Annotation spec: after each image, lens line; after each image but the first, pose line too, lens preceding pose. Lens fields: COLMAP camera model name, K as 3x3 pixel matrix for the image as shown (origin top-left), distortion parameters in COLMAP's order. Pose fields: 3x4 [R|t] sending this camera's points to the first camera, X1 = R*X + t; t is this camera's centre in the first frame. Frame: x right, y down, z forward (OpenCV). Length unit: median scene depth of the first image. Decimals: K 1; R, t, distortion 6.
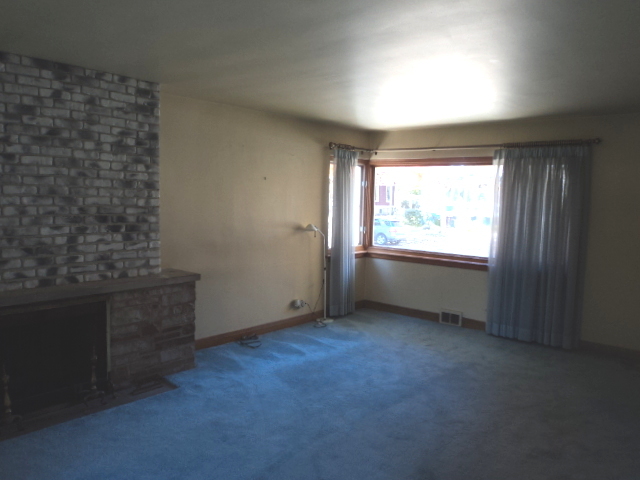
lens RADIAL K [[515.1, 0, 320.0], [0, 515.1, 240.0], [0, 0, 1]] dist [-0.014078, 0.011820]
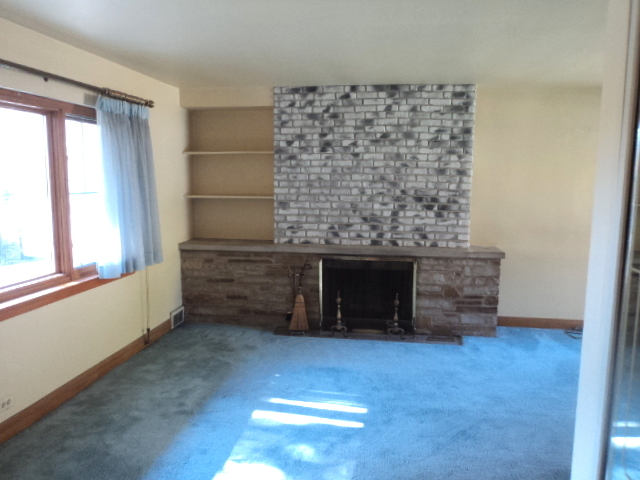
lens RADIAL K [[515.1, 0, 320.0], [0, 515.1, 240.0], [0, 0, 1]] dist [-0.014078, 0.011820]
pose [[0.538649, 0.083260, -0.838406, 0.540477], [-0.072233, 0.996005, 0.052503, 0.011364], [0.839428, 0.032280, 0.542512, 0.091948]]
